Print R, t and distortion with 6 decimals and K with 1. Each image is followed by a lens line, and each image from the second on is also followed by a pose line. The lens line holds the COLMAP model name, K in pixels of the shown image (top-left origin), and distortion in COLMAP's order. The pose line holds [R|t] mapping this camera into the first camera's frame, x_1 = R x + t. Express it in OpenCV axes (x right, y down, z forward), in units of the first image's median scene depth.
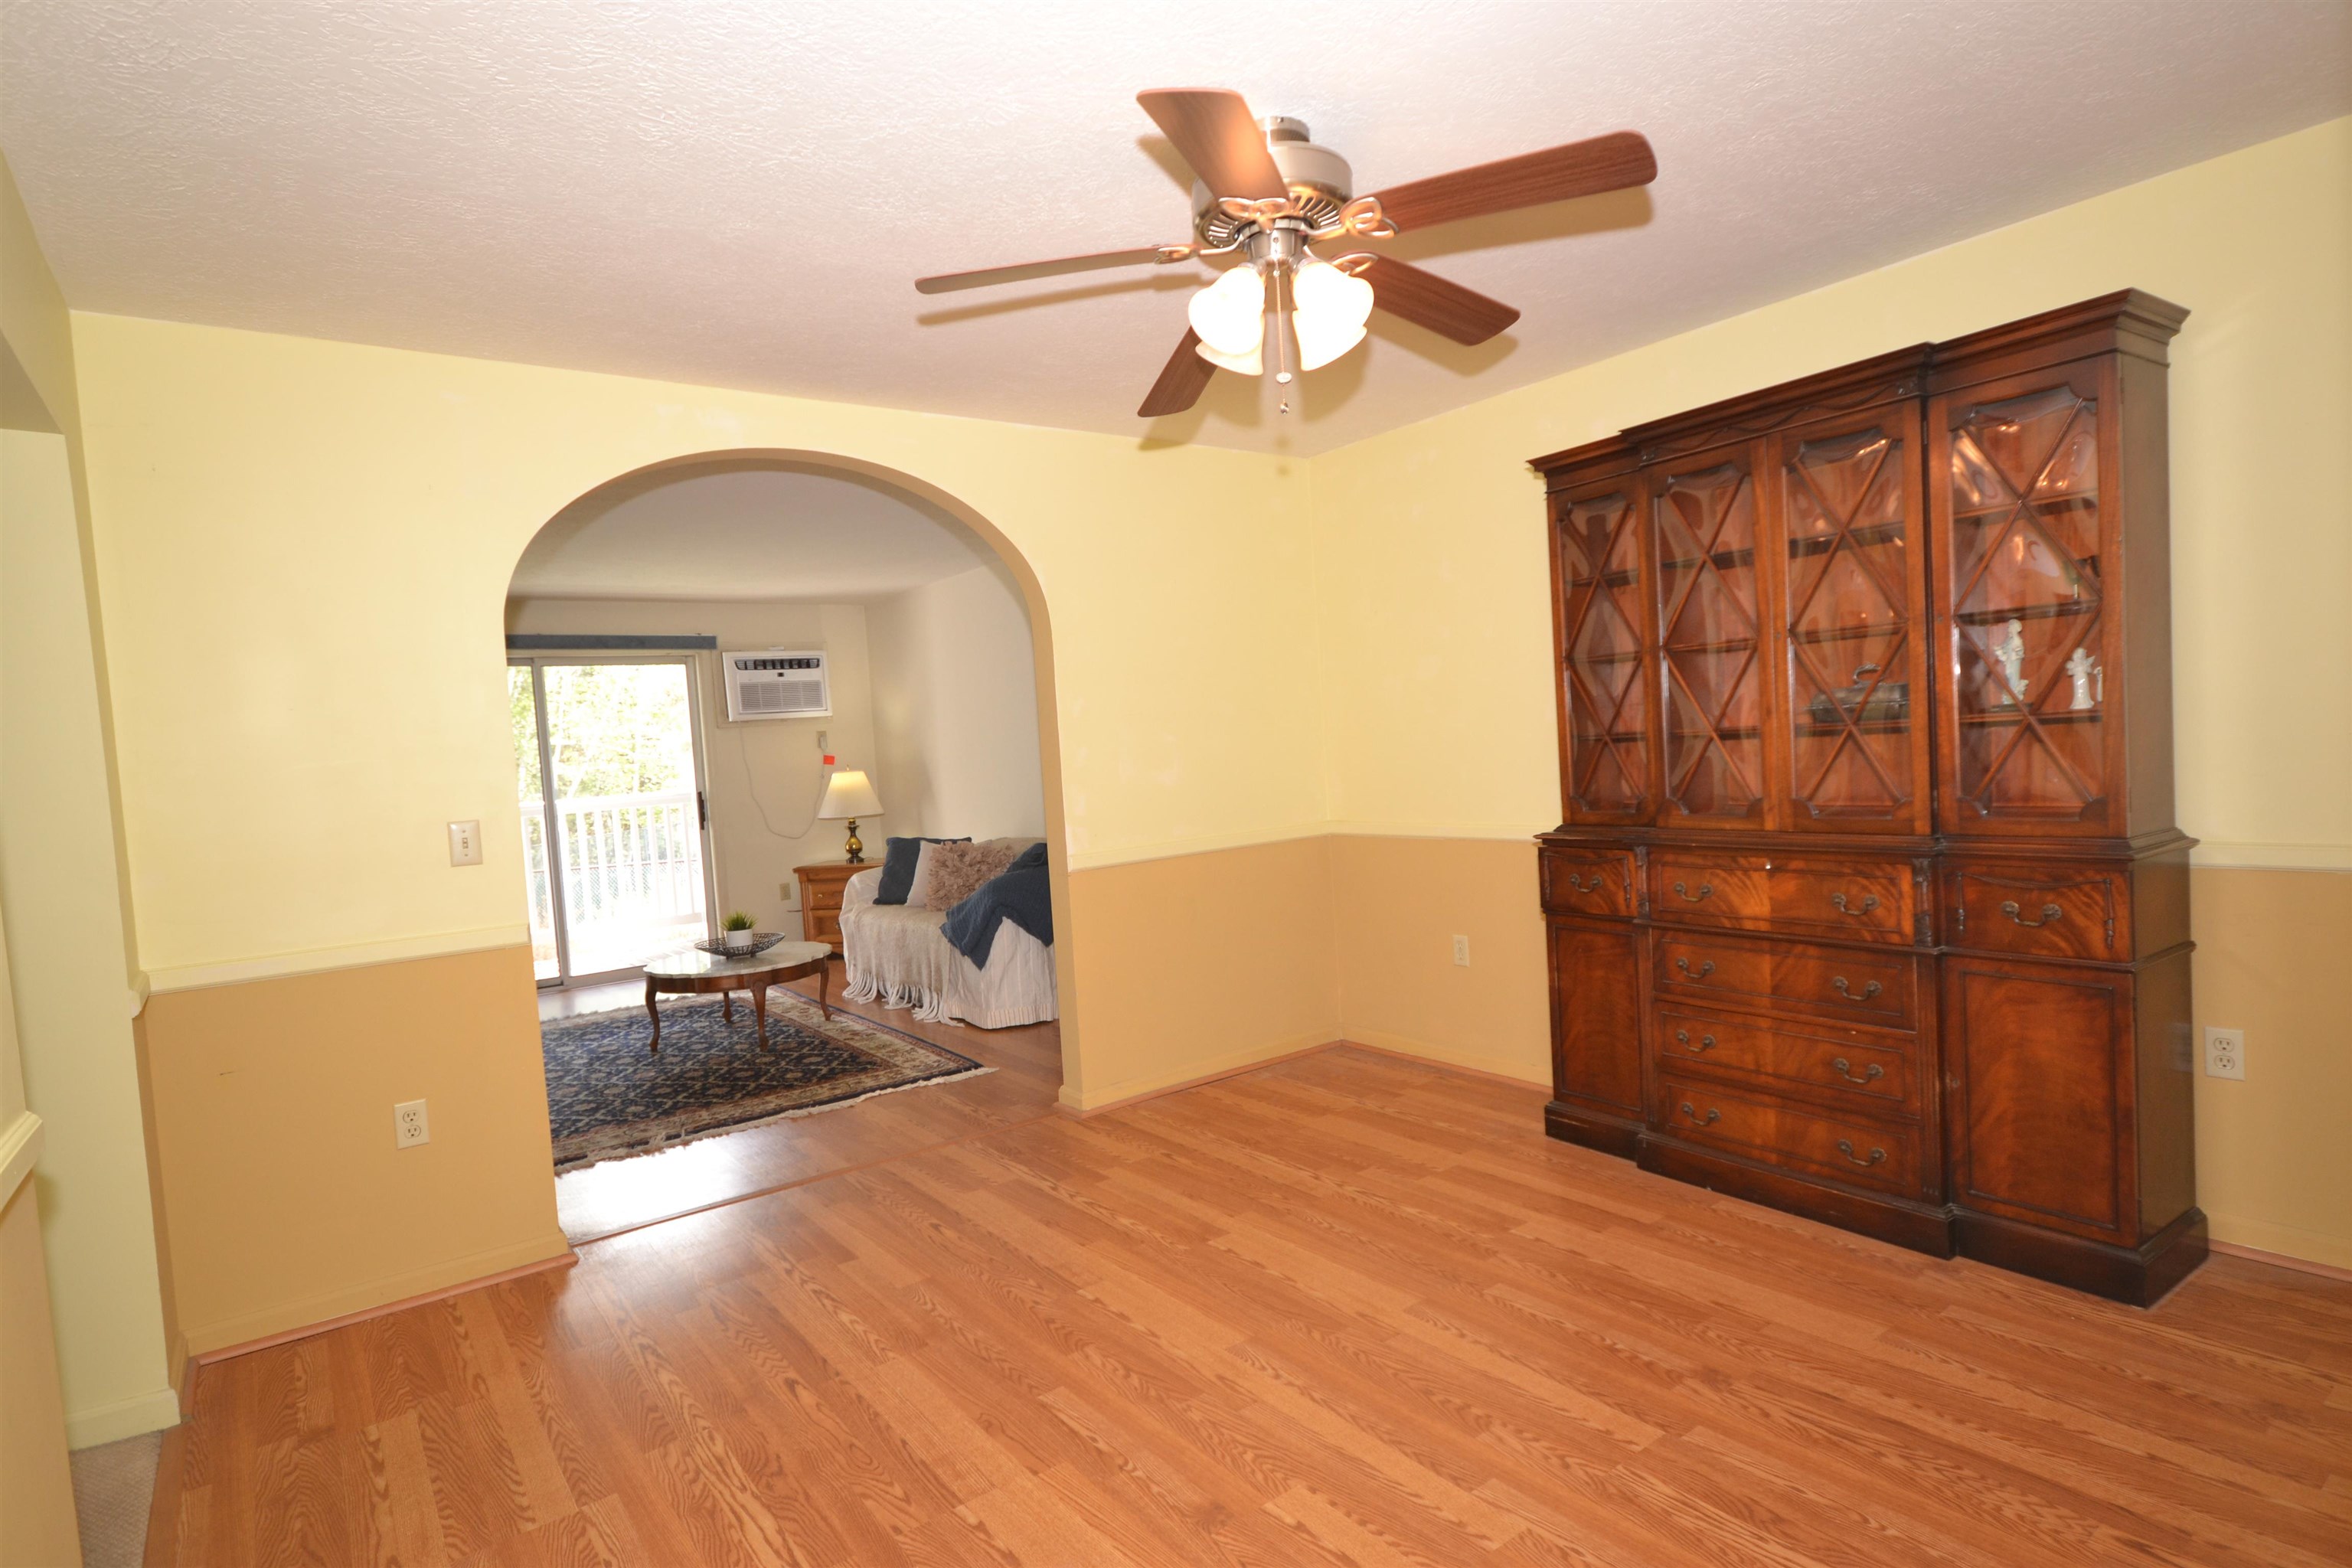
lens RADIAL K [[1204.8, 0, 1174.6], [0, 1204.8, 806.7], [0, 0, 1]] dist [0.010316, 0.001649]
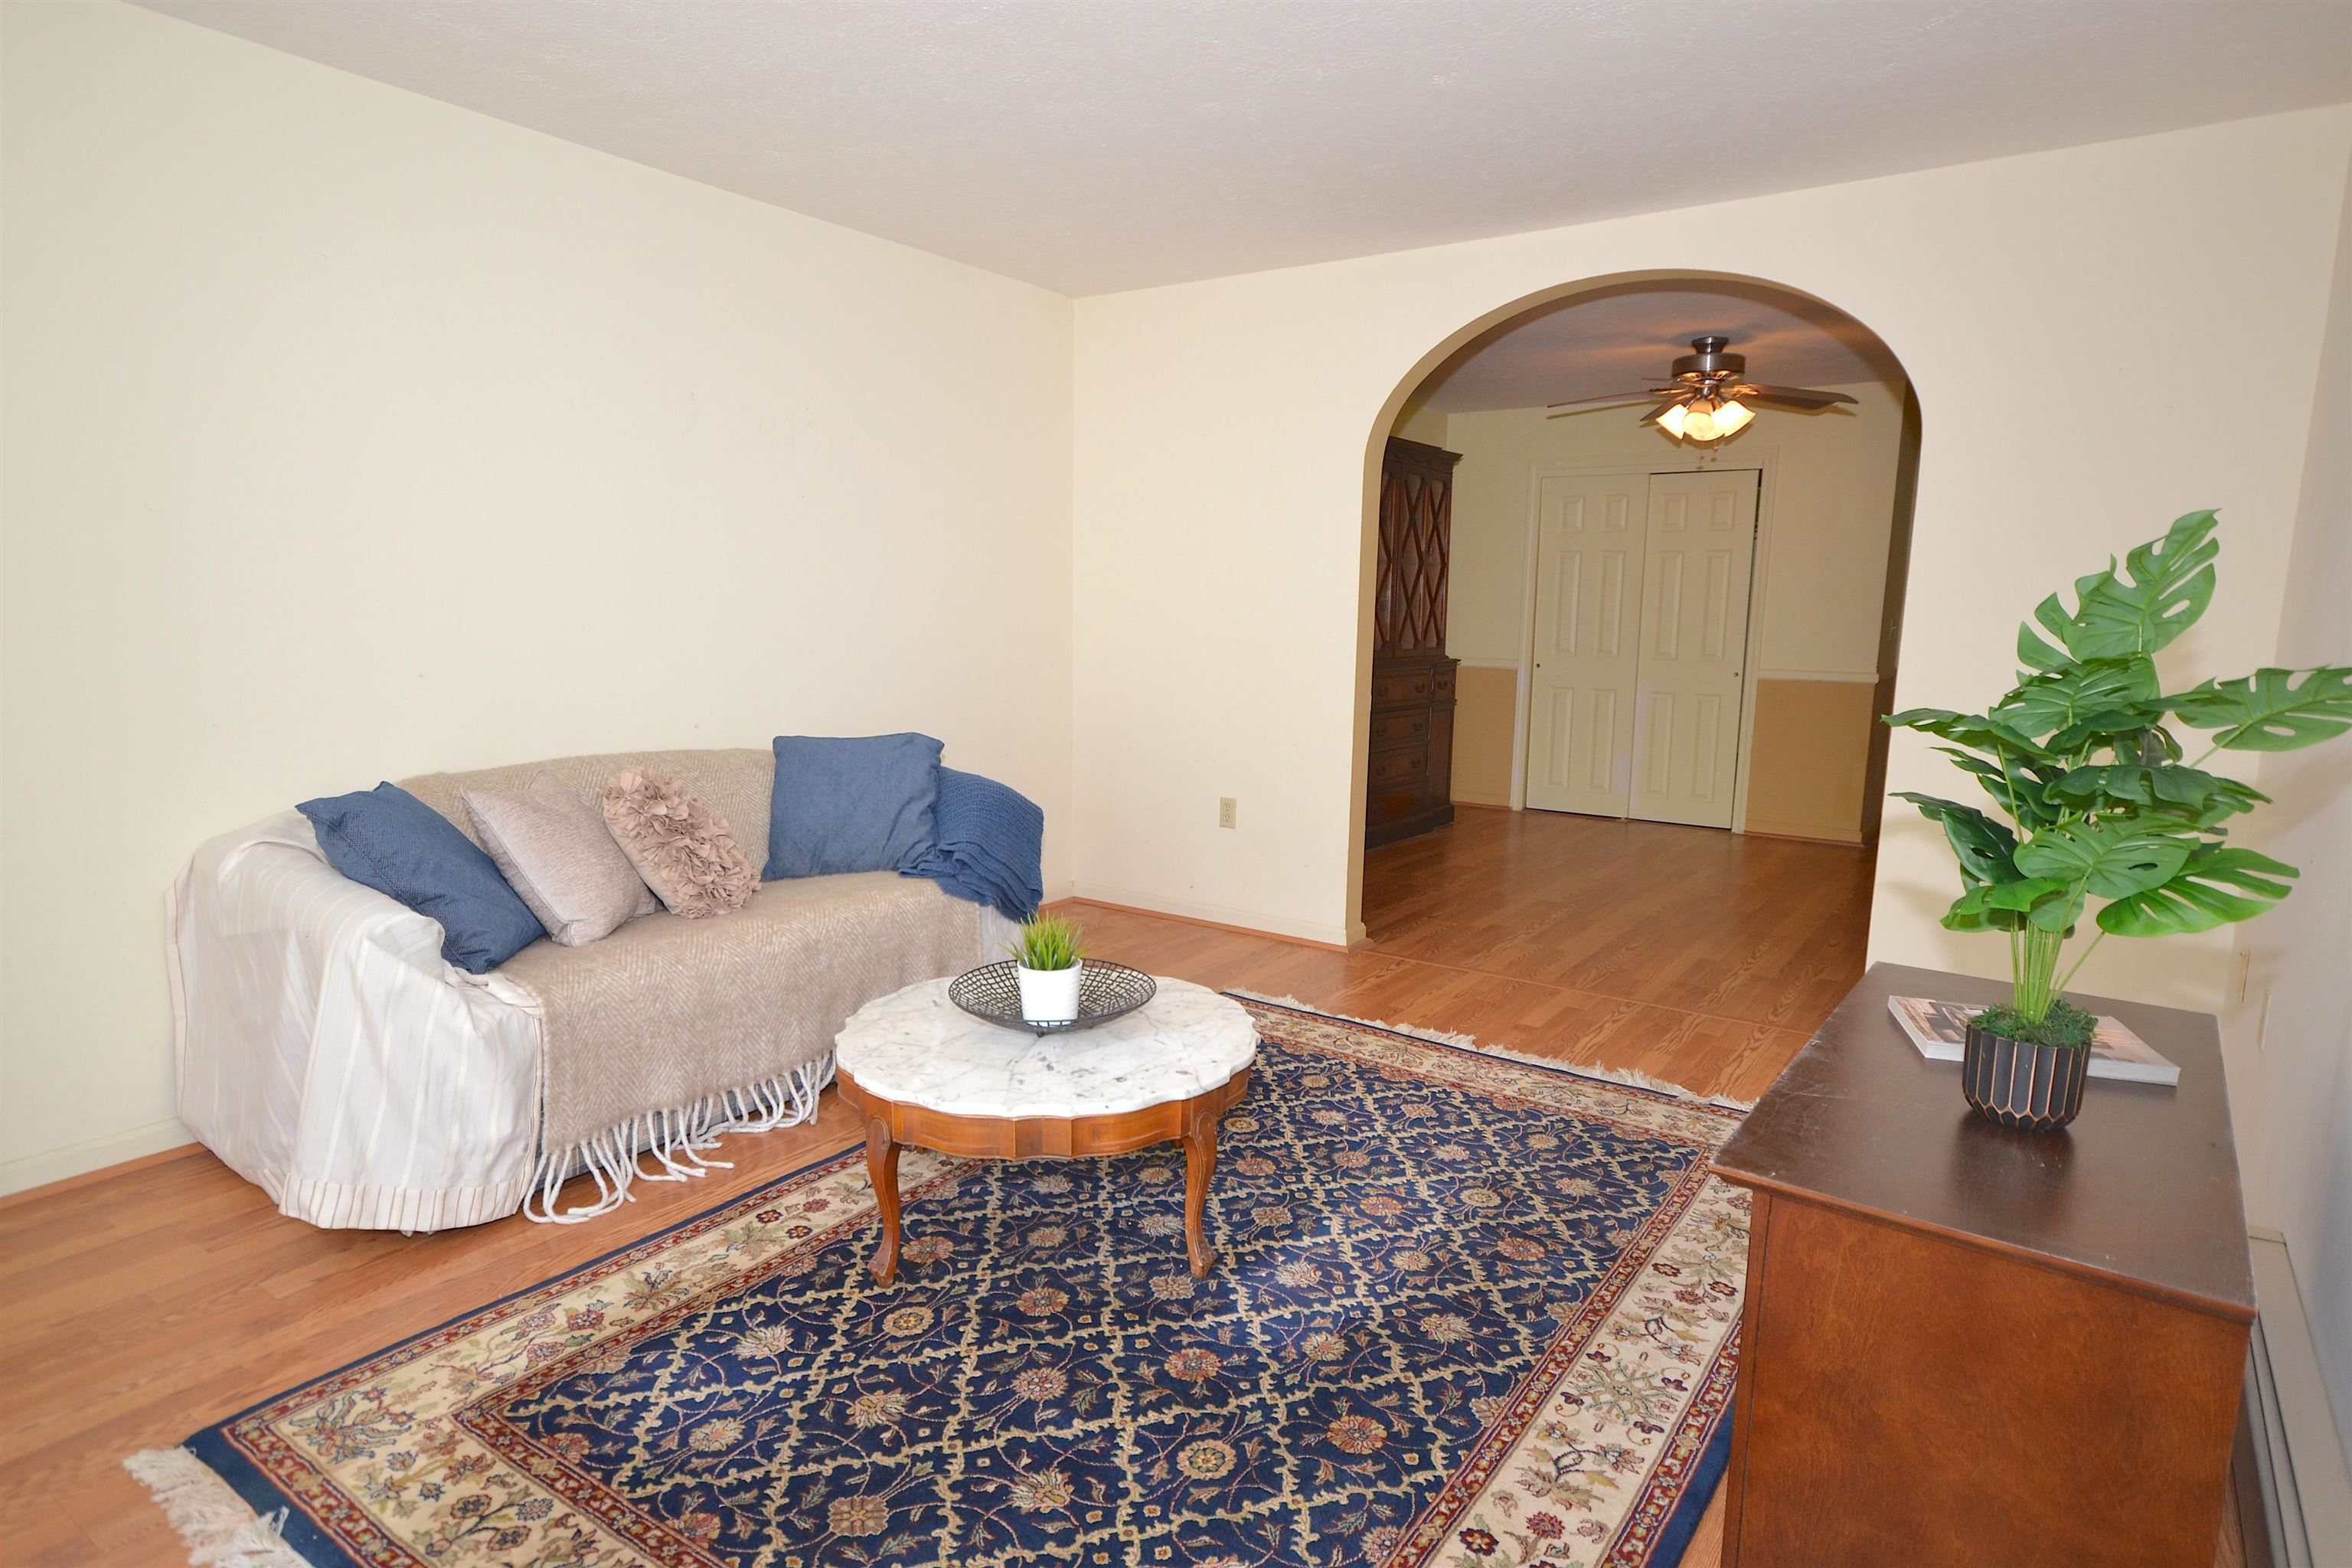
lens RADIAL K [[1306.6, 0, 1170.8], [0, 1306.6, 784.3], [0, 0, 1]] dist [0.008094, 0.010281]
pose [[-0.315419, -0.074536, 0.946021, -1.505894], [0.053915, 0.993893, 0.096285, -0.002565], [-0.947420, 0.081375, -0.309474, 2.063696]]
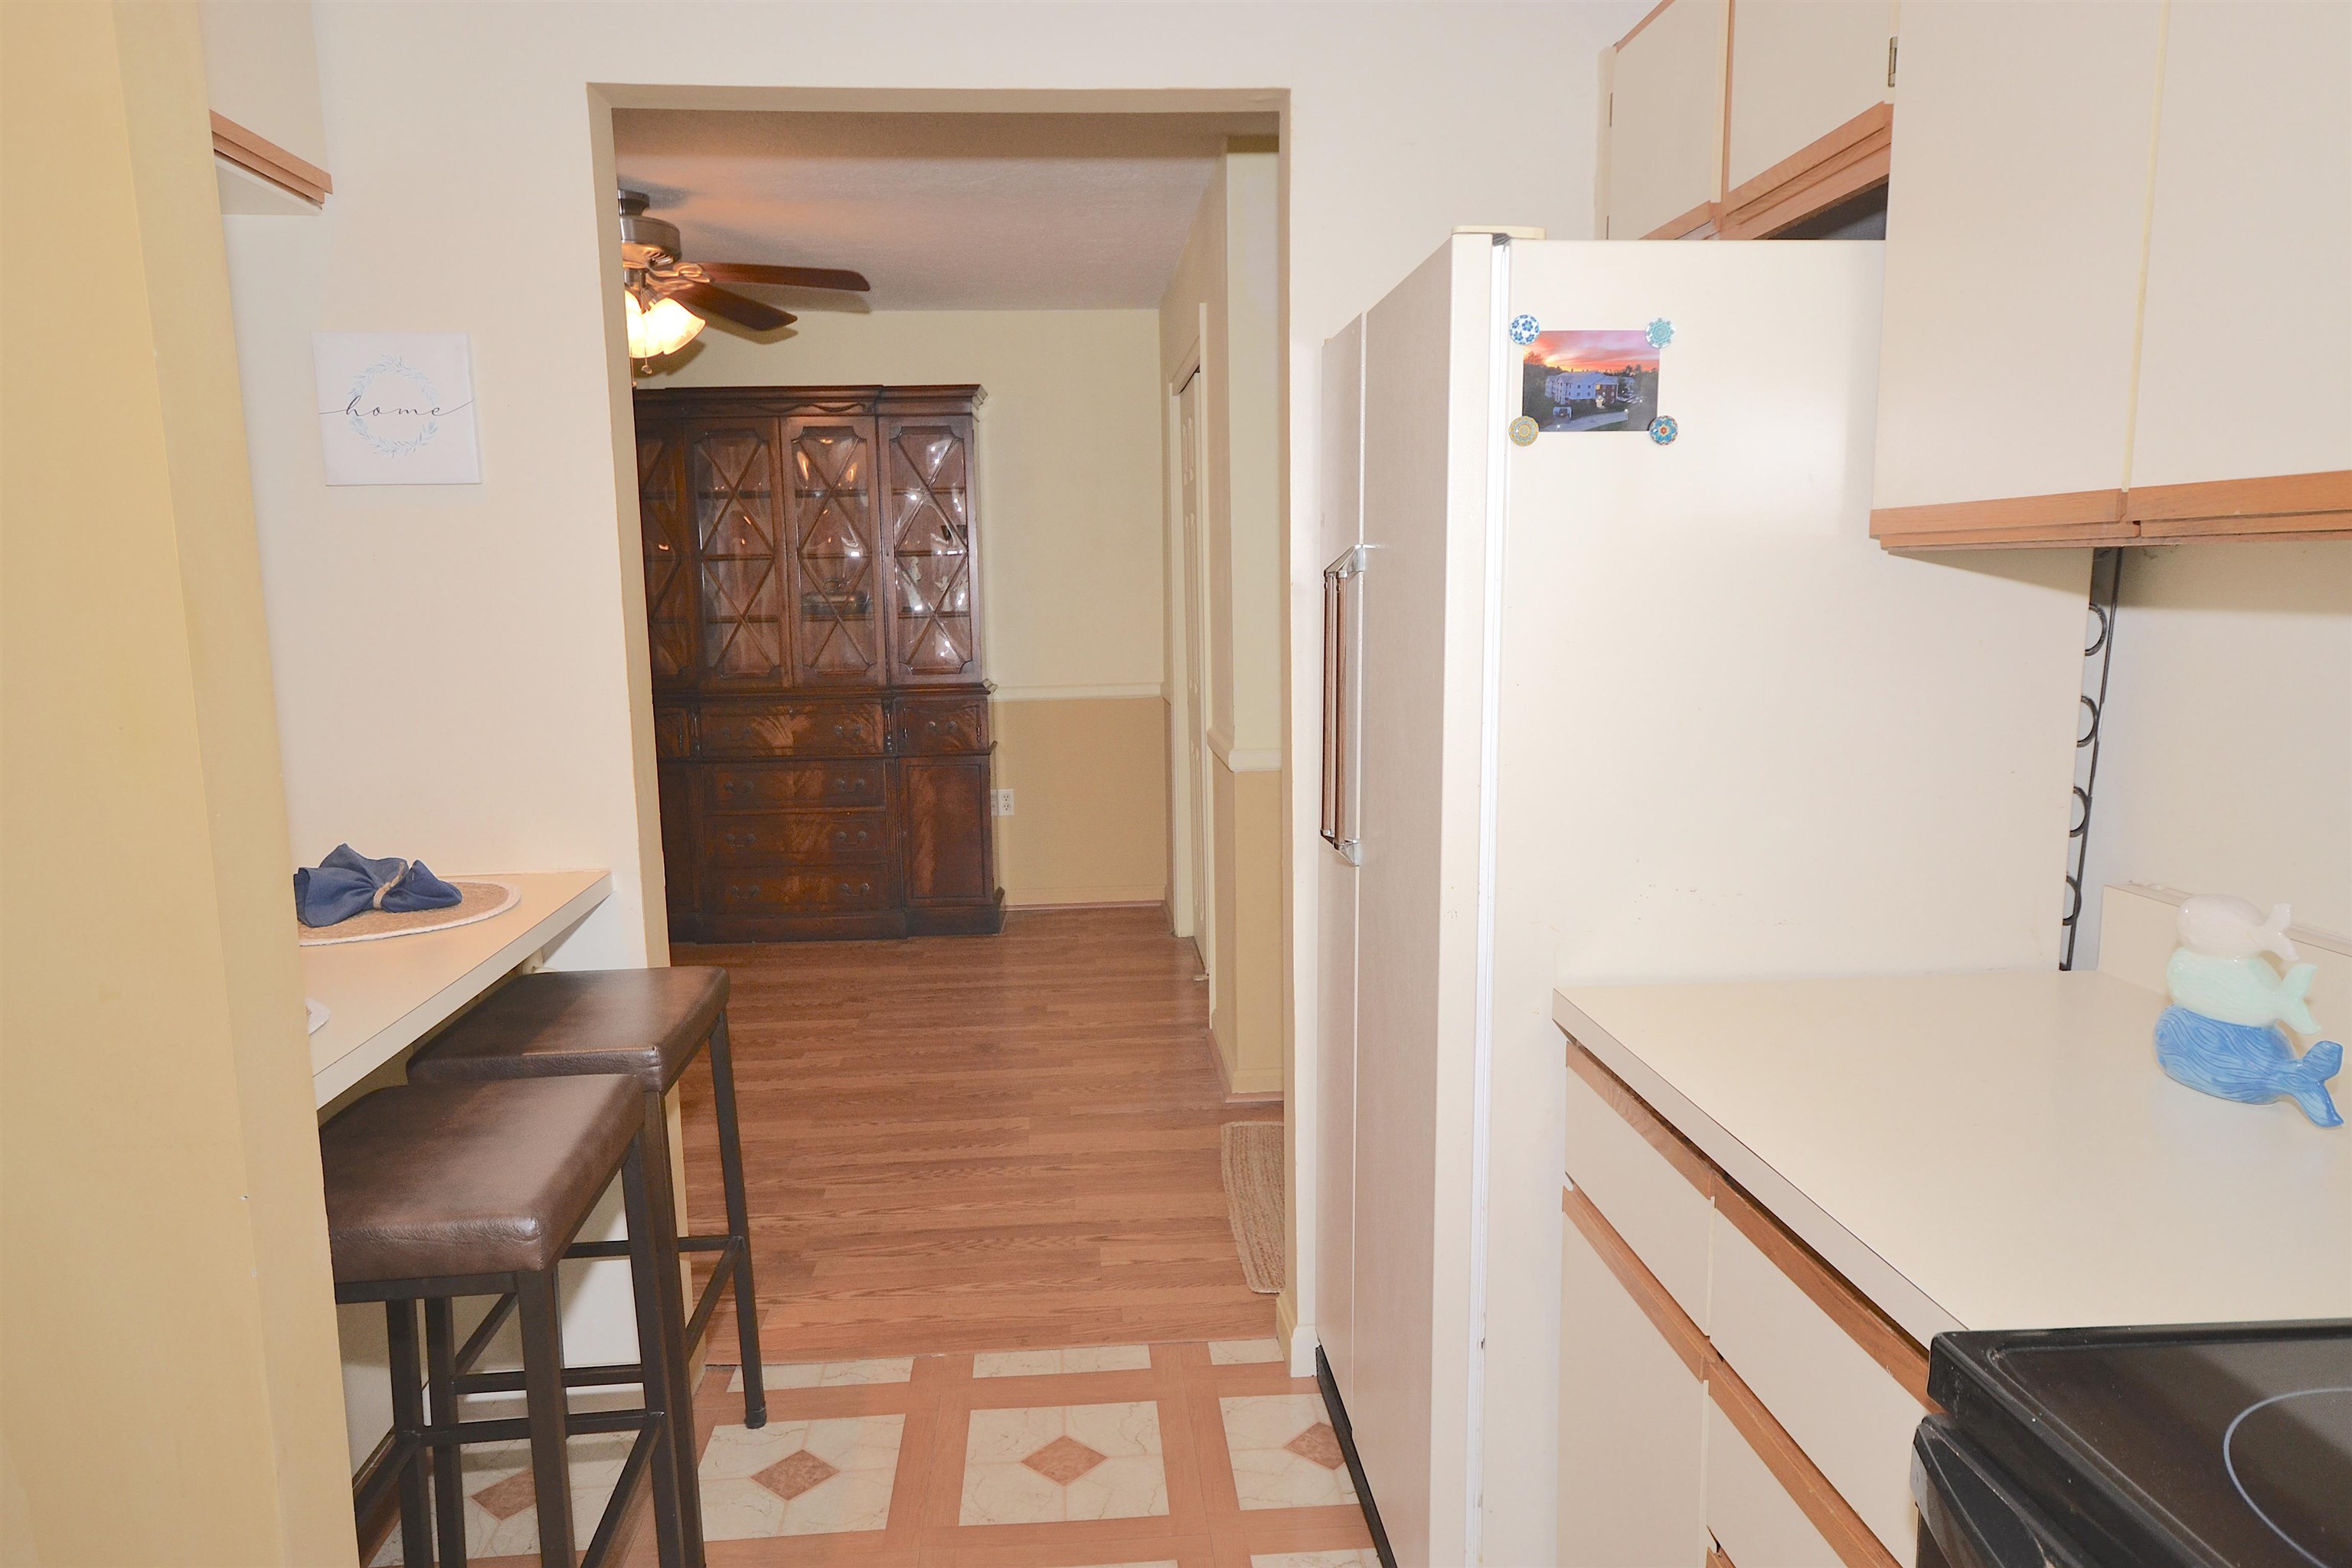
lens RADIAL K [[1549.0, 0, 1165.8], [0, 1549.0, 792.3], [0, 0, 1]] dist [-0.004930, 0.031681]
pose [[0.536844, -0.064321, 0.841226, -0.857368], [0.027177, 0.997891, 0.058957, 0.048975], [-0.843244, -0.008789, 0.537459, -0.404124]]
